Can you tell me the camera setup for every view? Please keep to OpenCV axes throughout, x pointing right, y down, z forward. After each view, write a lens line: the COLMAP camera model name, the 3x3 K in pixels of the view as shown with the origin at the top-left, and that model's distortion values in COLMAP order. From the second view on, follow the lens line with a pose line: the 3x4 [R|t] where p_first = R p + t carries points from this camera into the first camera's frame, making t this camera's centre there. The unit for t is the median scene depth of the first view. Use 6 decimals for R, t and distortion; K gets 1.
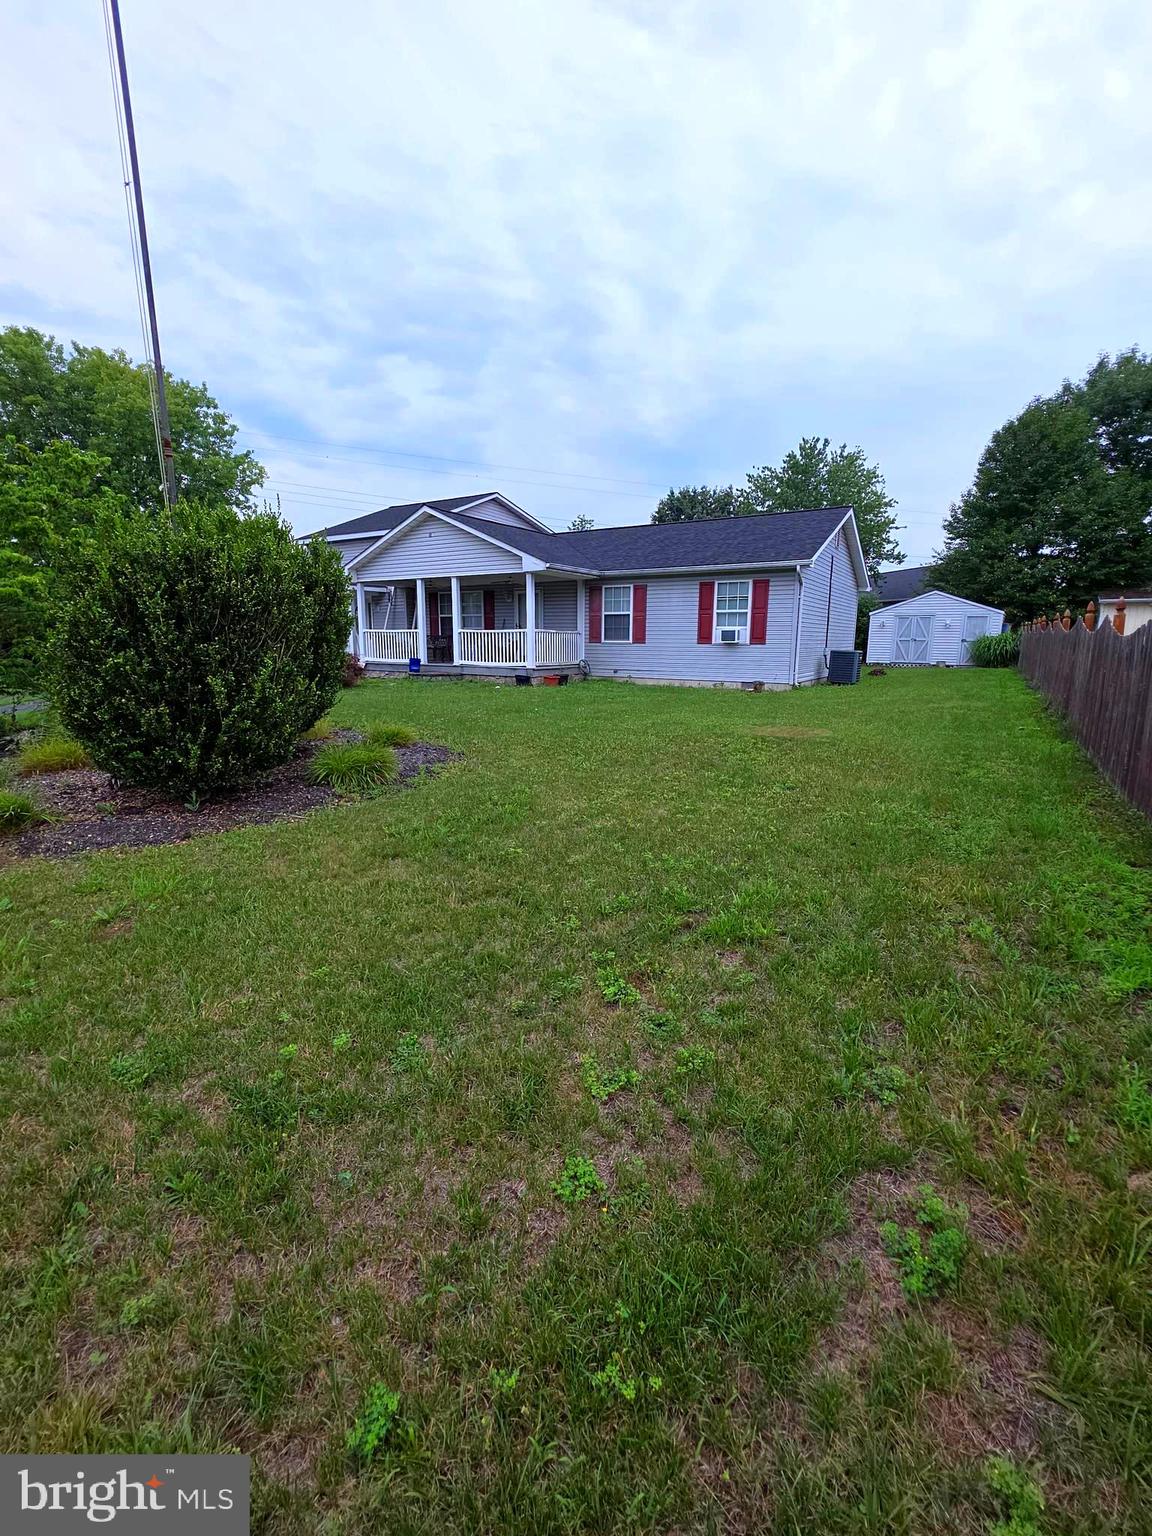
lens RADIAL K [[621.4, 0, 576.0], [0, 621.4, 768.0], [0, 0, 1]] dist [-0.022899, 0.000013]
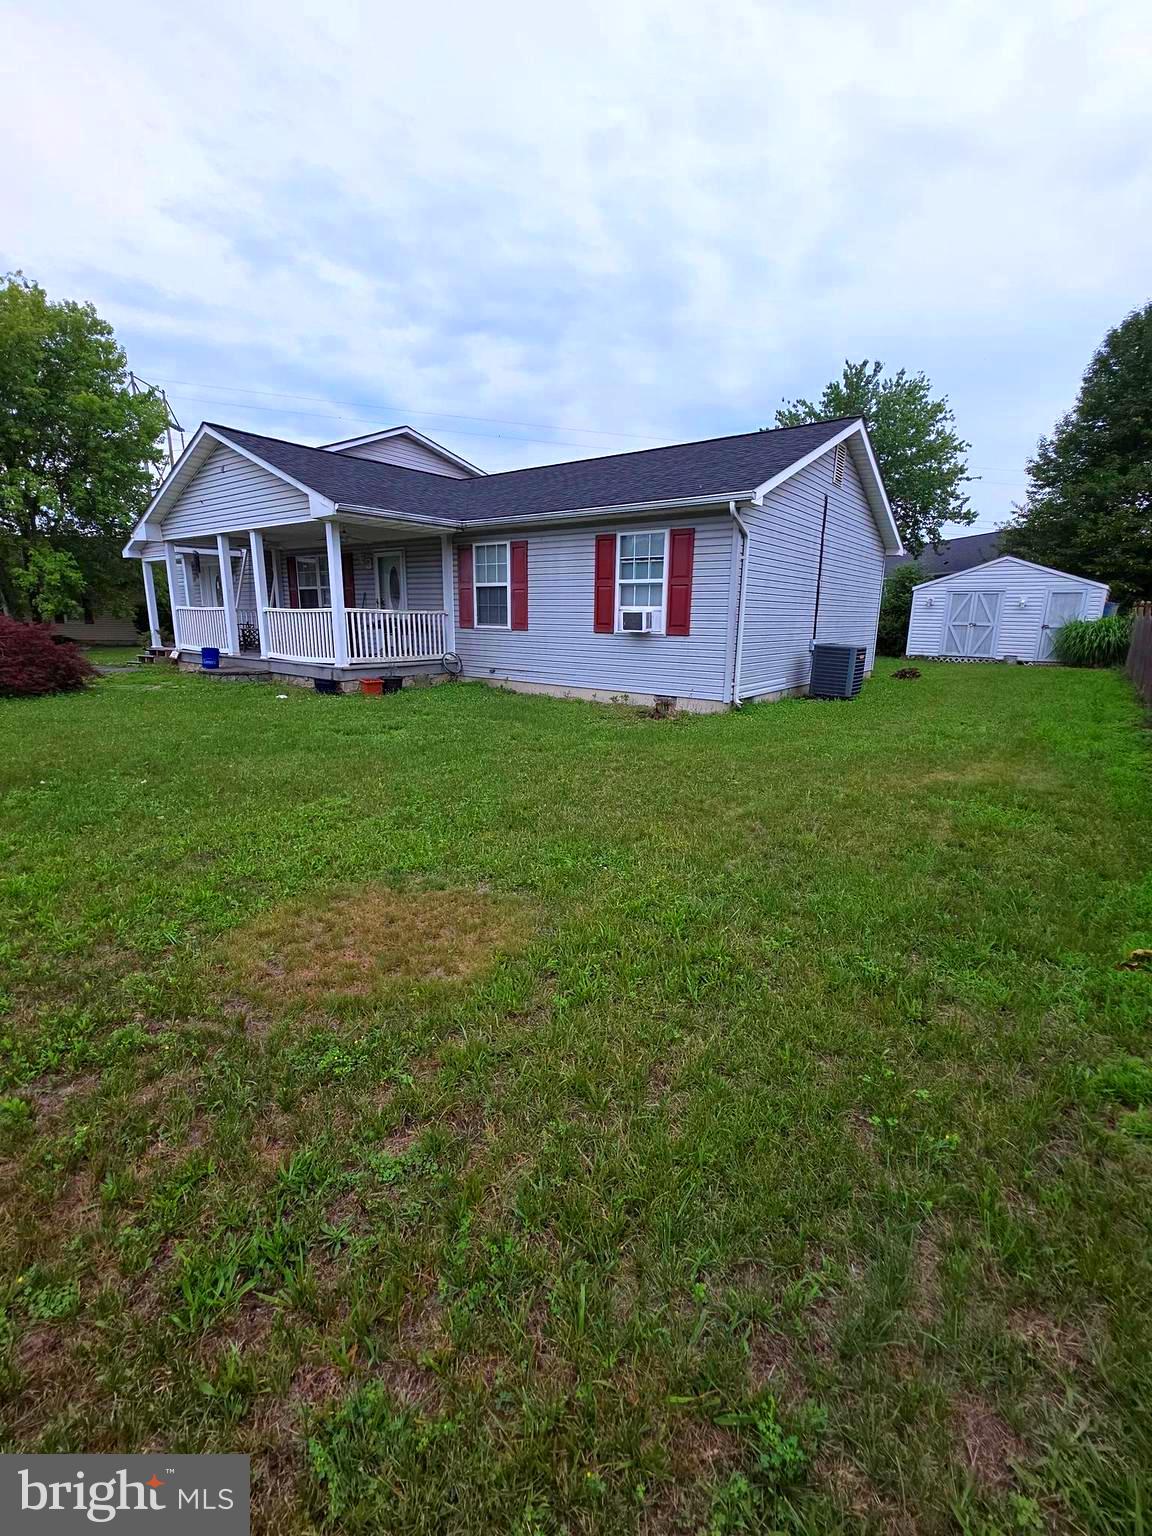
lens RADIAL K [[630.9, 0, 576.0], [0, 630.9, 768.0], [0, 0, 1]] dist [-0.012725, 0.000236]
pose [[0.995715, 0.030543, -0.087280, 0.218633], [-0.027557, 0.999000, 0.035215, -0.075630], [0.088269, -0.032659, 0.995561, 0.313008]]
